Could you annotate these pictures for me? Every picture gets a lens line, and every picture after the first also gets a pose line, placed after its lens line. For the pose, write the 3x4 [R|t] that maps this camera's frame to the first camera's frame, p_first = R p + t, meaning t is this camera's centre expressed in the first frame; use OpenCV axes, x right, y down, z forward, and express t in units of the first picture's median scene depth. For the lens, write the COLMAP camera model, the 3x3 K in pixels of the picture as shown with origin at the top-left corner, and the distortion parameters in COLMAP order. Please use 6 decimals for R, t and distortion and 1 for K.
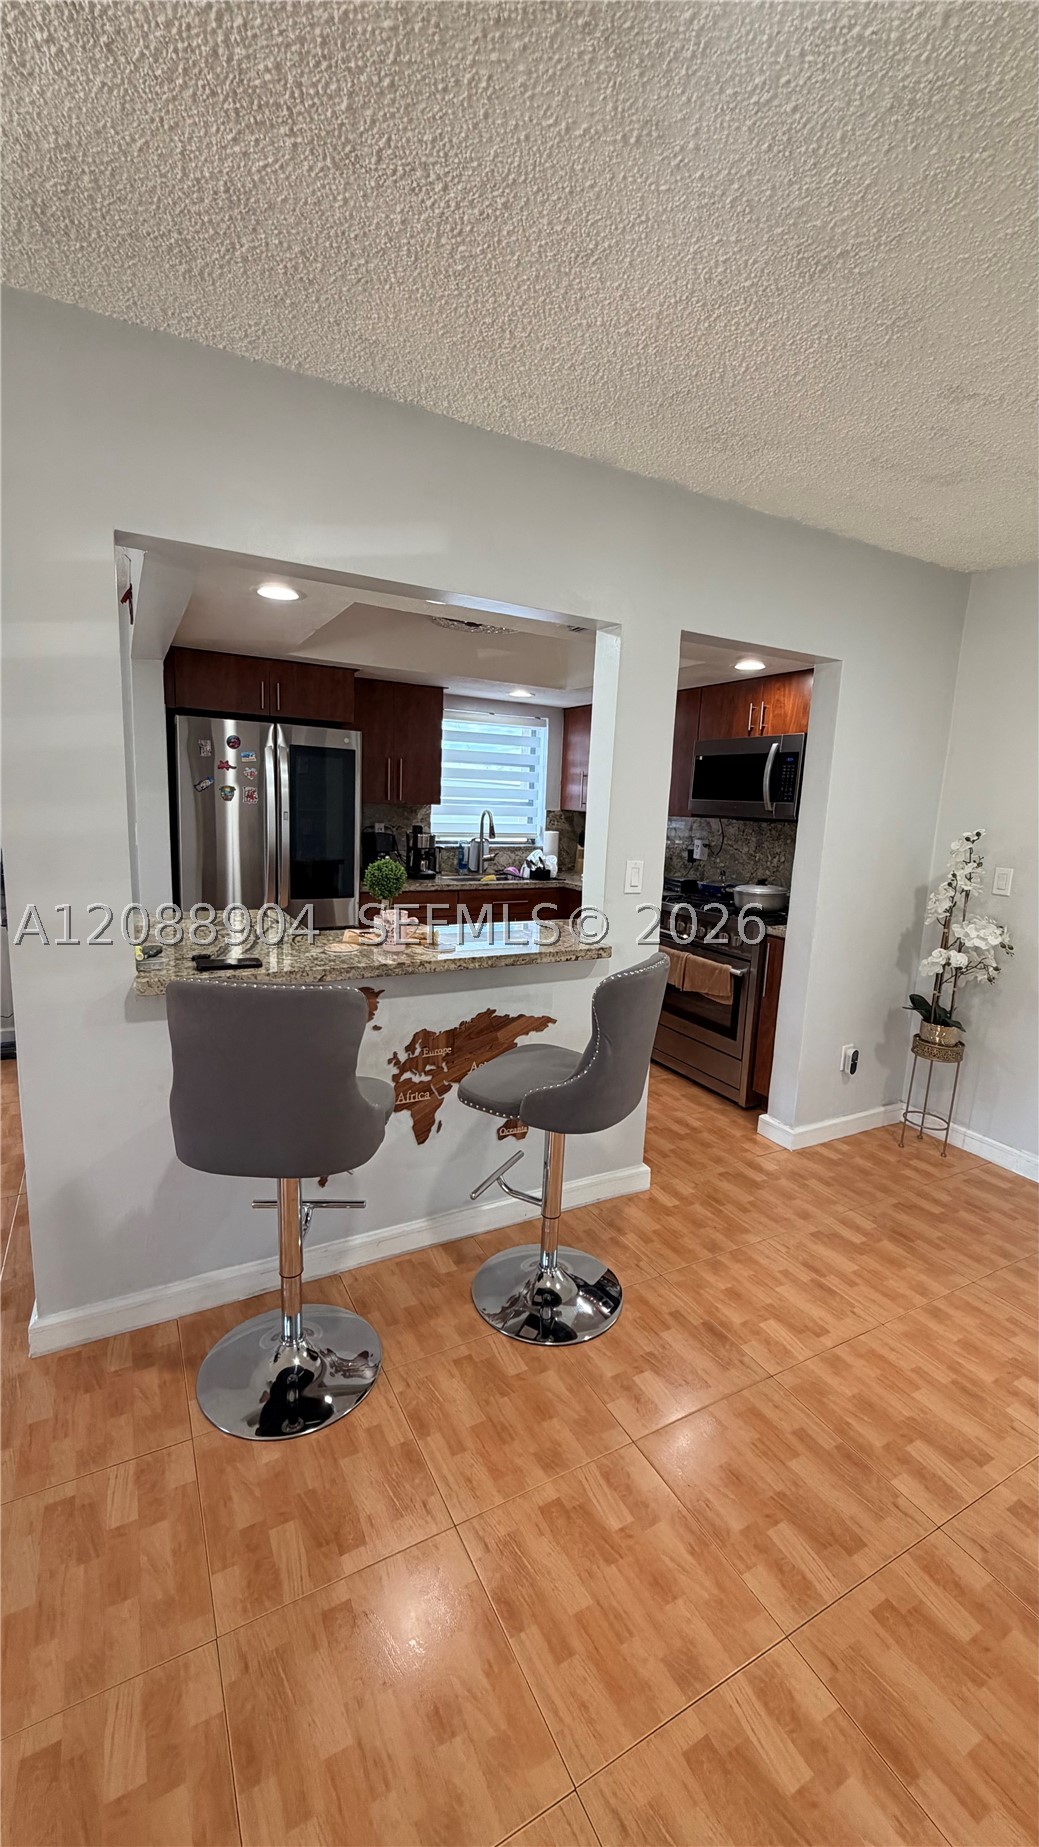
lens RADIAL K [[733.8, 0, 523.6], [0, 733.8, 921.8], [0, 0, 1]] dist [0.002434, -0.000318]
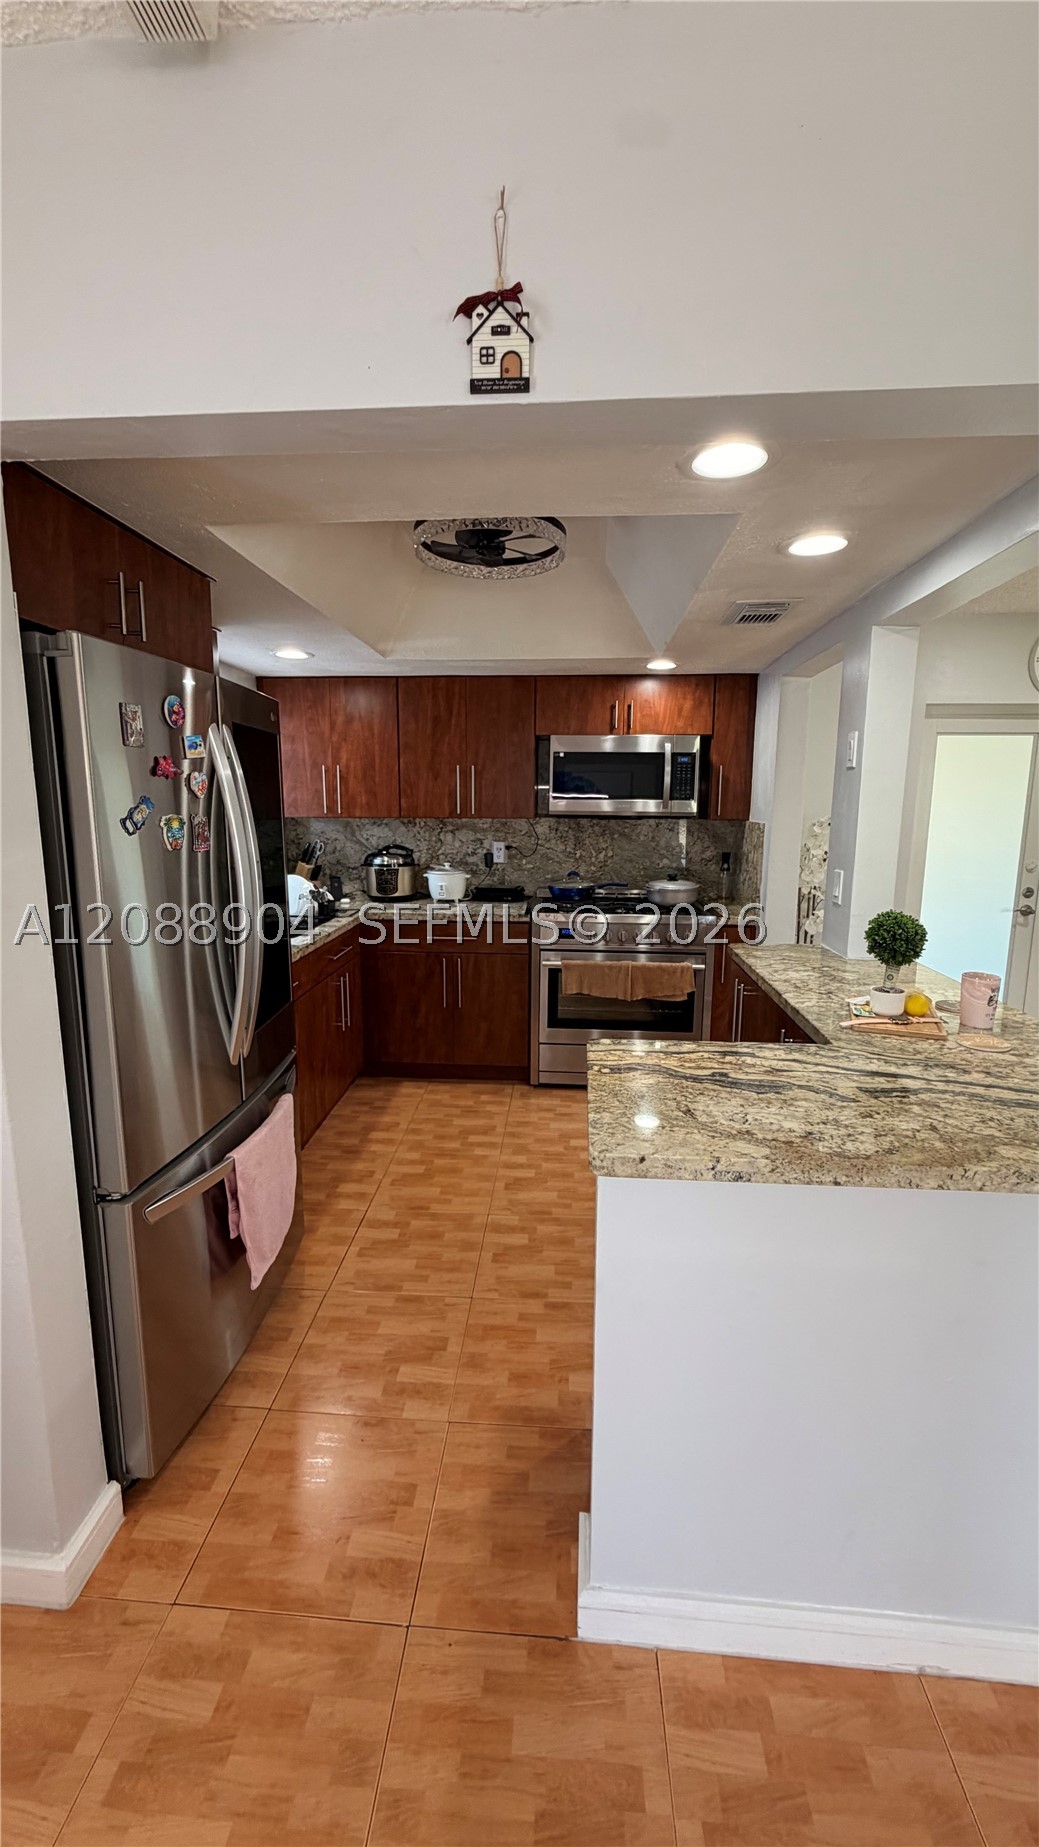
lens RADIAL K [[733.8, 0, 523.8], [0, 733.8, 917.5], [0, 0, 1]] dist [0.002434, -0.000318]
pose [[0.537823, -0.169793, 0.825782, -0.503537], [0.150395, 0.983120, 0.104194, -0.106140], [-0.829535, 0.068155, 0.554281, 0.455147]]
